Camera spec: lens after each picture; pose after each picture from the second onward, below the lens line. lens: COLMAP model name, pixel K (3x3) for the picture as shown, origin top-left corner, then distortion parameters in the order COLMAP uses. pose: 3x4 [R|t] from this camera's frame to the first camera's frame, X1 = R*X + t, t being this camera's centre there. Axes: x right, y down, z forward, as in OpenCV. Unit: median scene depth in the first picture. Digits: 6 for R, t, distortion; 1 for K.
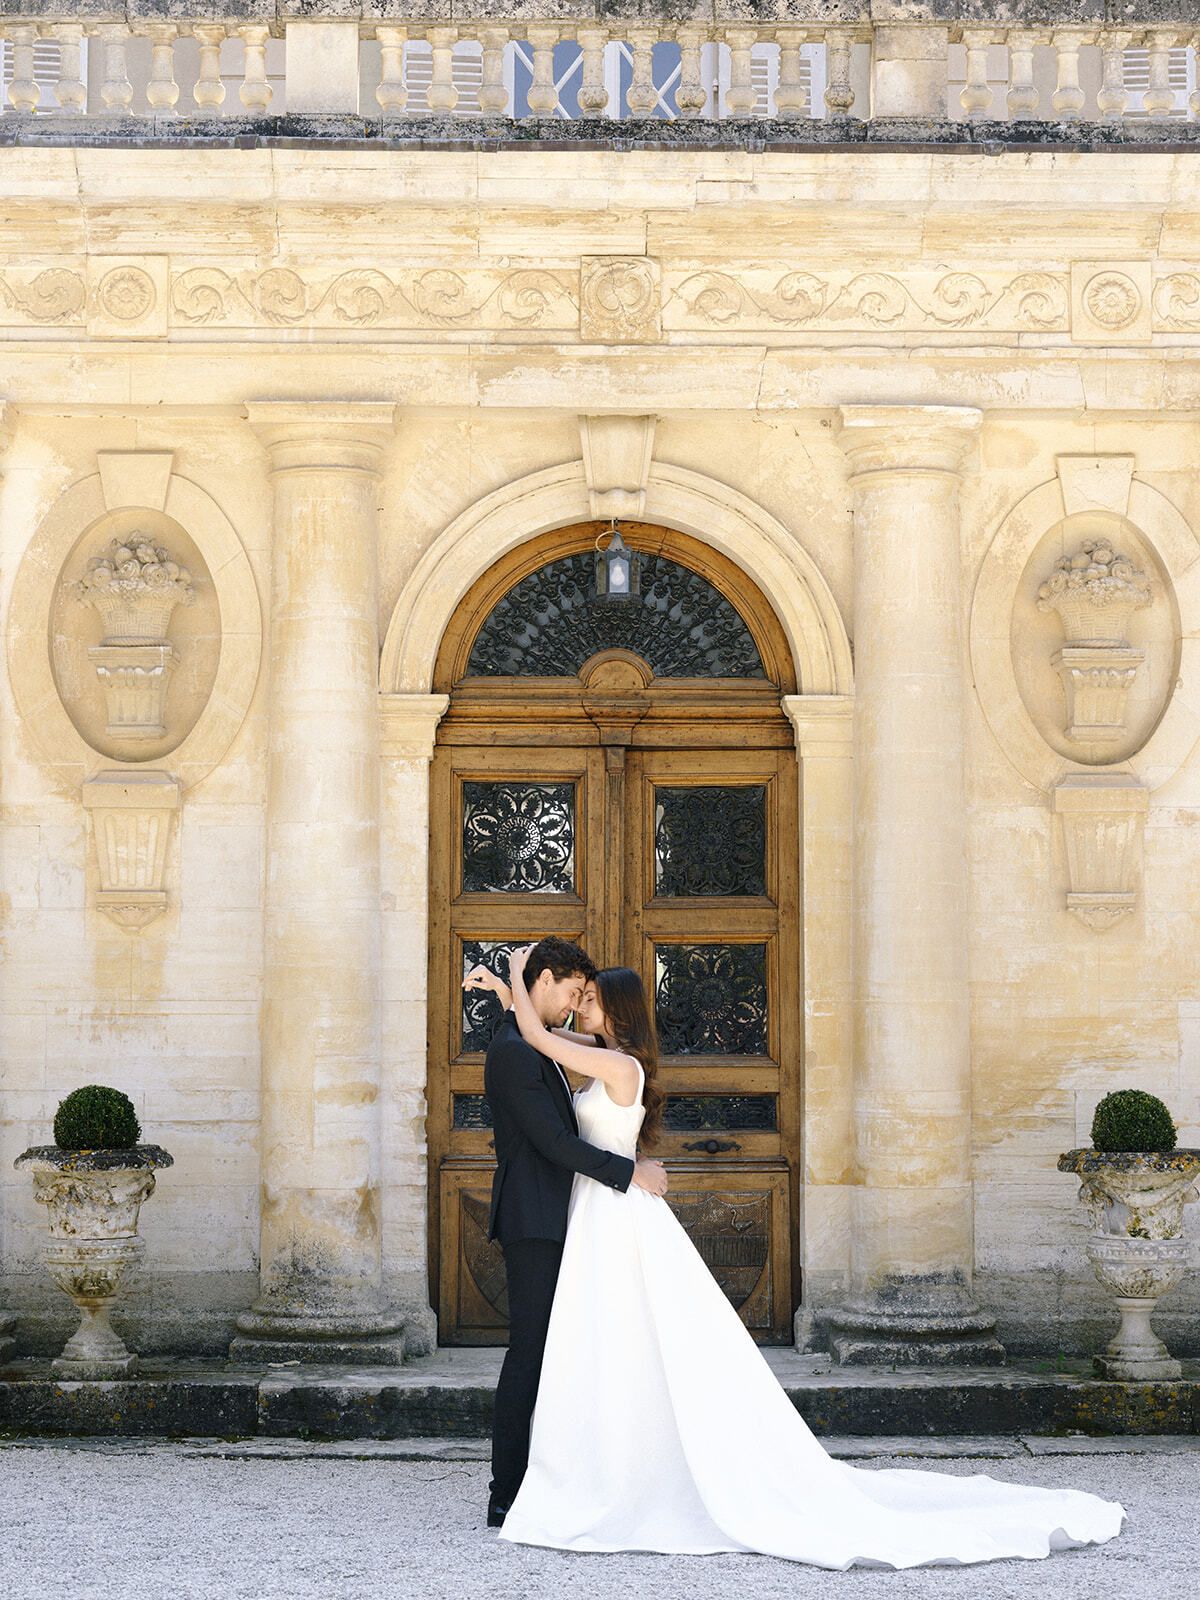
lens RADIAL K [[3053.6, 0, 560.5], [0, 3053.6, 859.3], [0, 0, 1]] dist [0.034100, -0.392789]
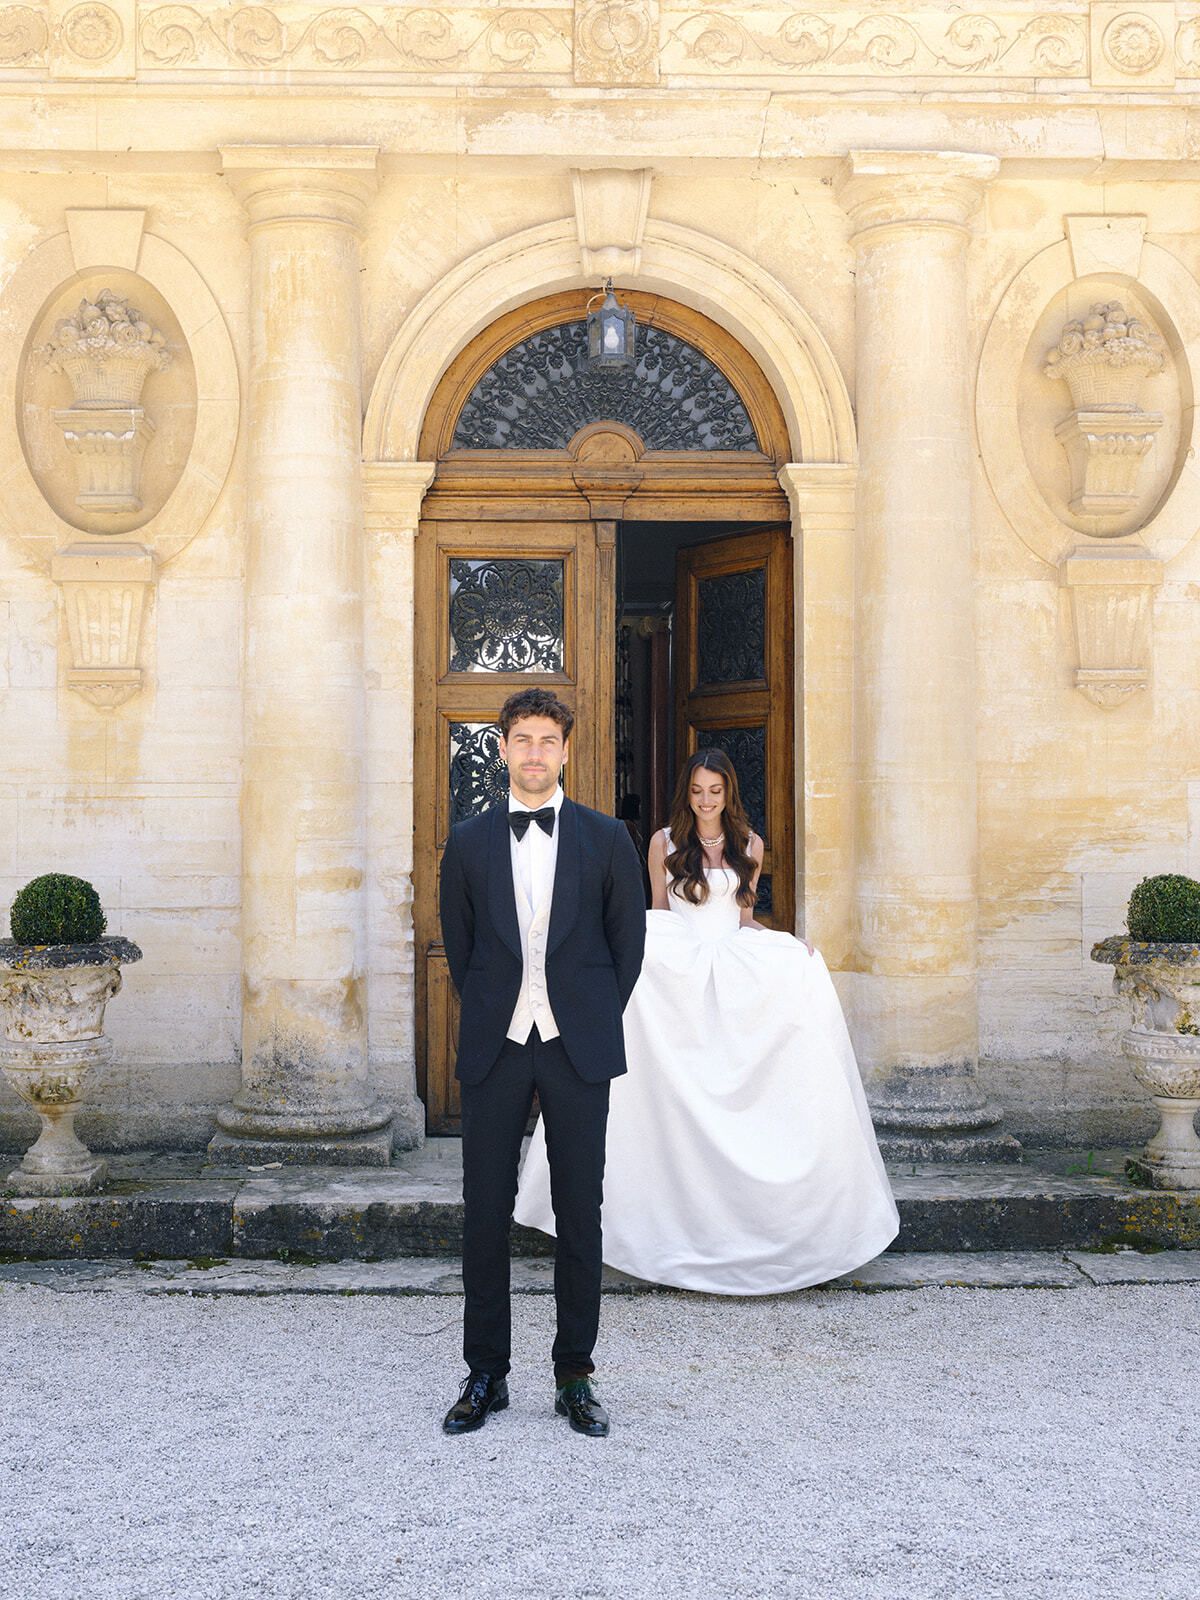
lens RADIAL K [[1902.5, 0, 497.1], [0, 1902.5, 795.4], [0, 0, 1]] dist [-0.002659, 0.007315]
pose [[0.999946, -0.002214, 0.010121, -0.023526], [0.001756, 0.998981, 0.045098, 0.023402], [-0.010211, -0.045078, 0.998931, 0.400969]]
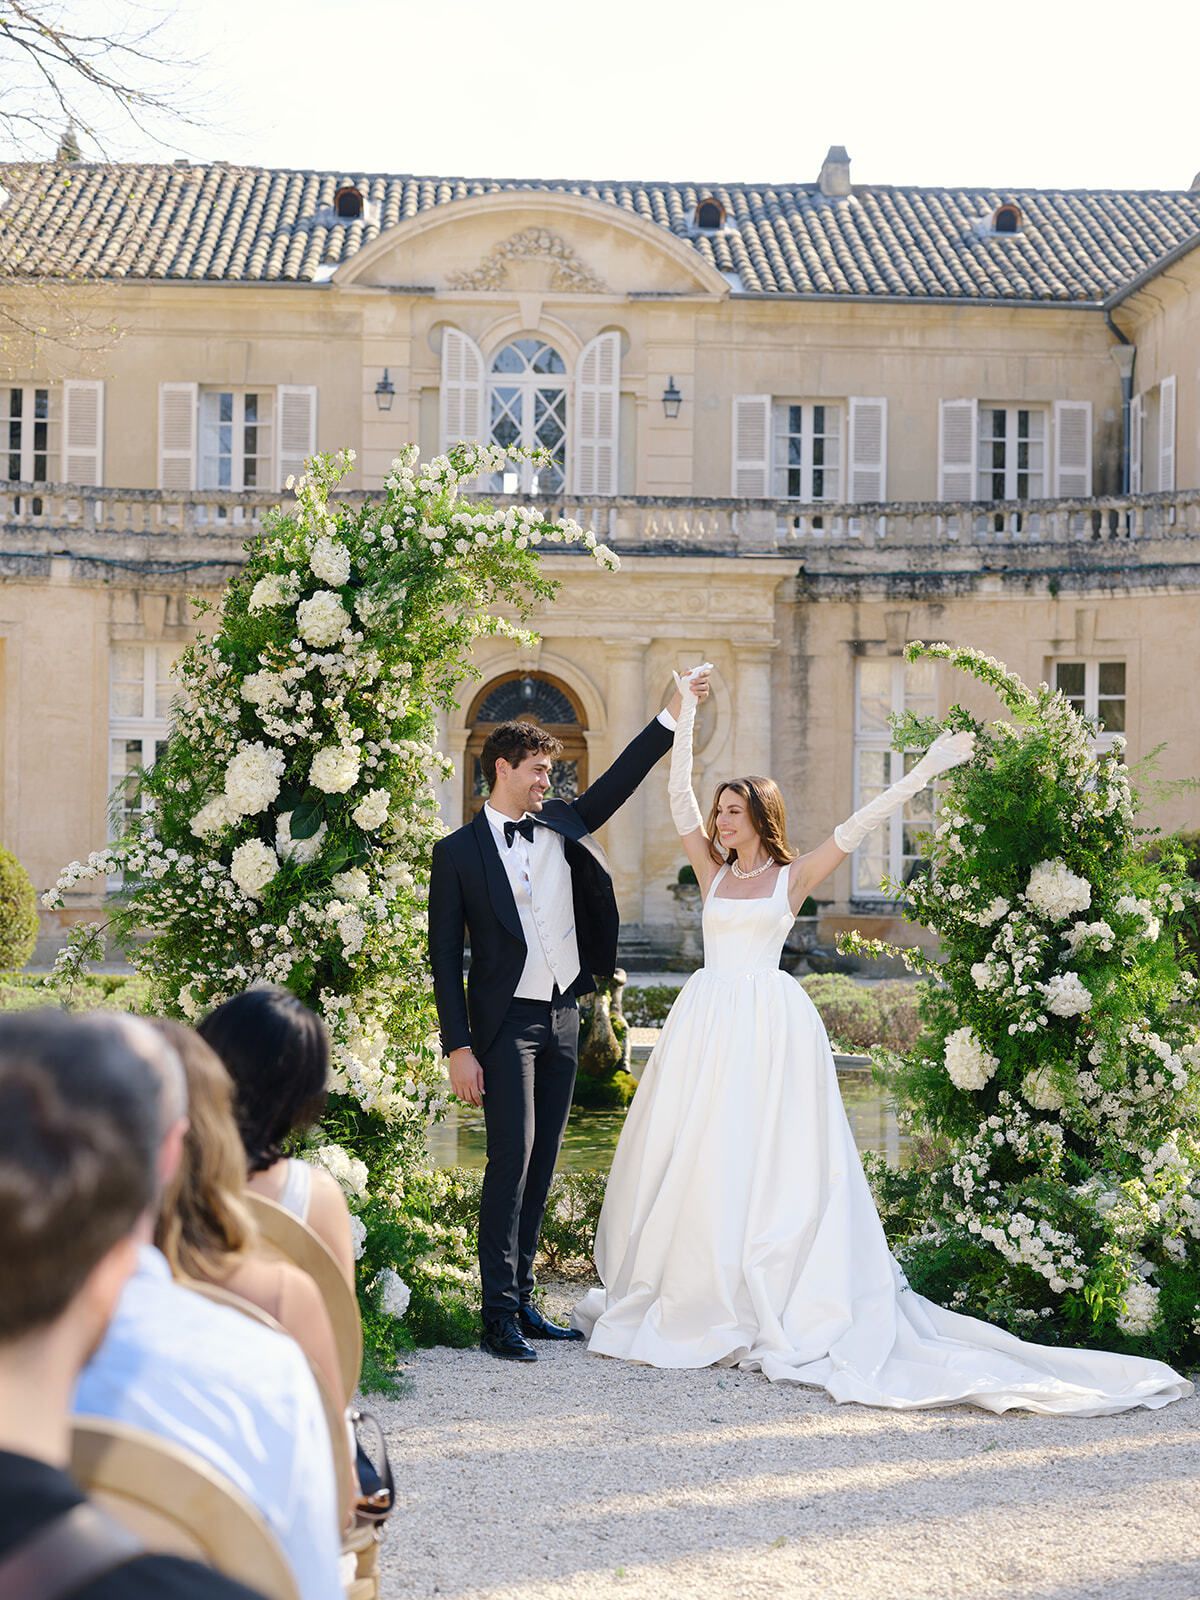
lens RADIAL K [[3082.1, 0, 600.0], [0, 3082.1, 800.0], [0, 0, 1]] dist [0.066898, -0.698569]
pose [[0.999176, 0.013923, 0.038117, -0.024342], [-0.015668, 0.998823, 0.045894, -0.126131], [-0.037433, -0.046454, 0.998219, -2.017442]]
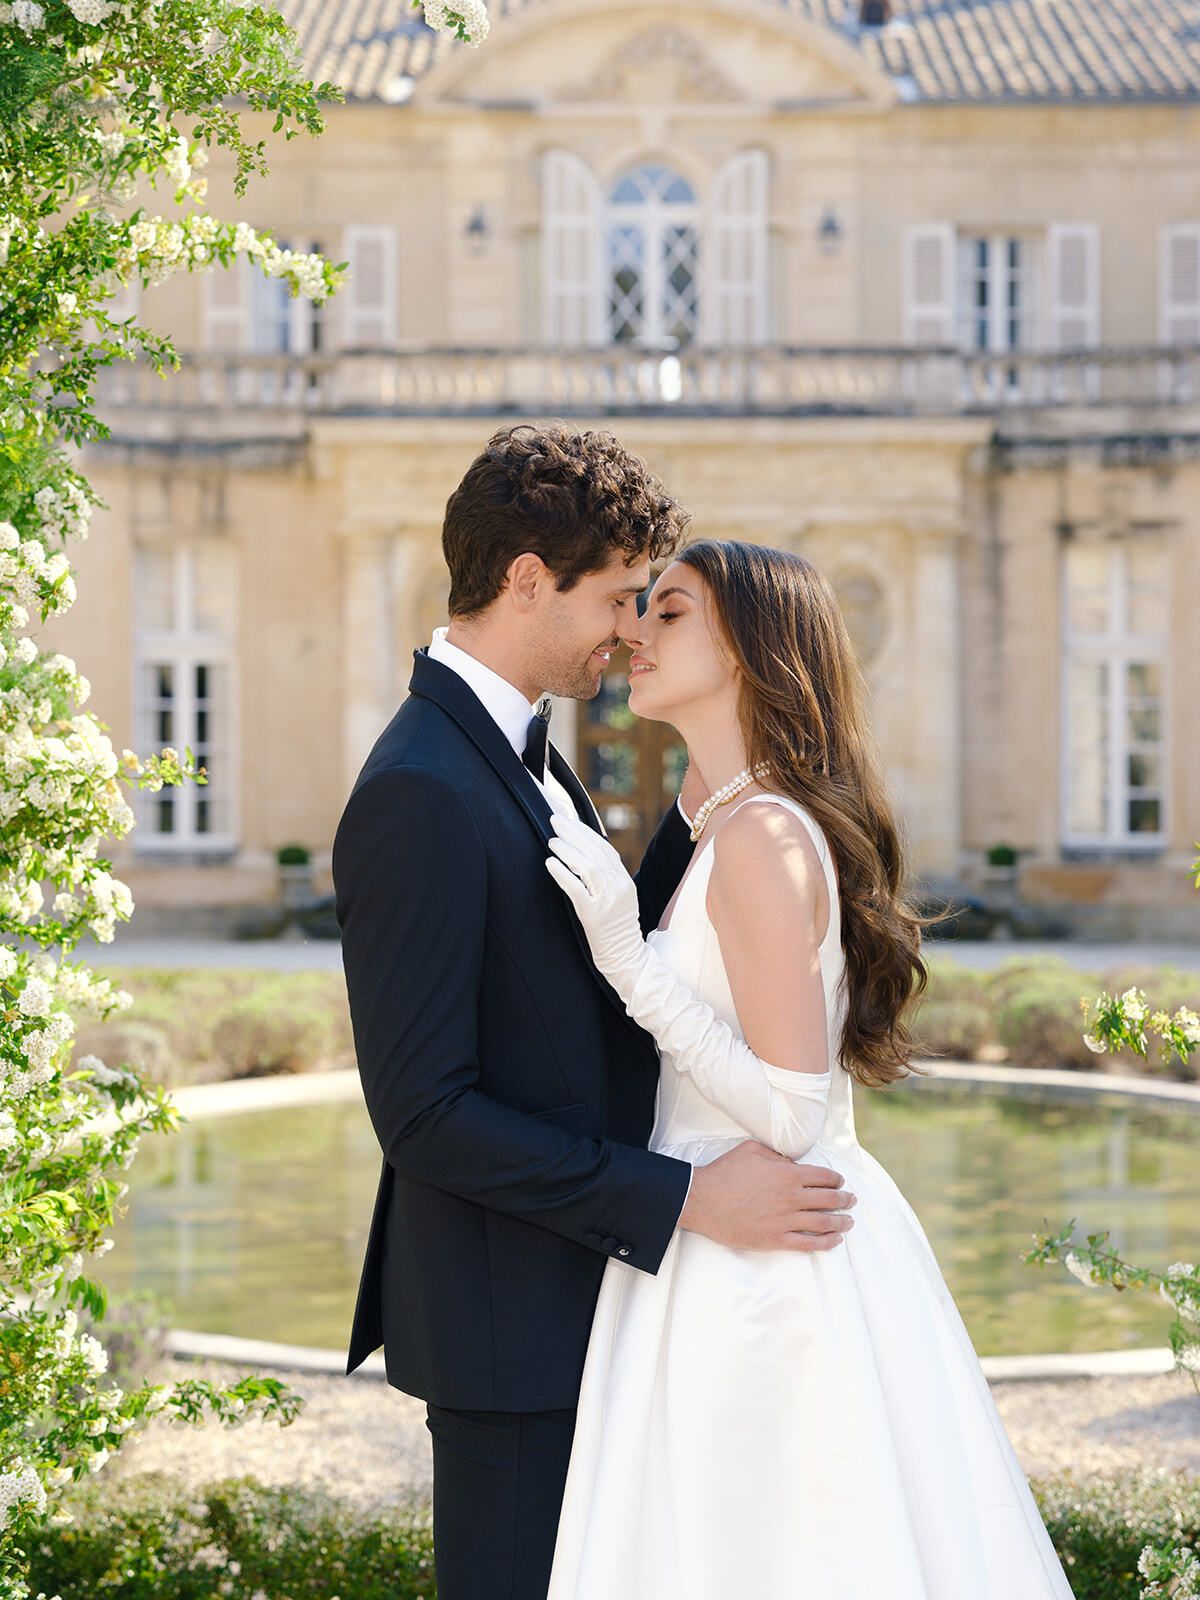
lens RADIAL K [[3258.3, 0, 600.0], [0, 3258.3, 800.0], [0, 0, 1]] dist [0.056871, -0.180746]
pose [[0.999824, -0.001829, -0.018672, 0.026349], [0.003039, 0.997882, 0.064985, -0.097138], [0.018514, -0.065031, 0.997712, -1.556545]]
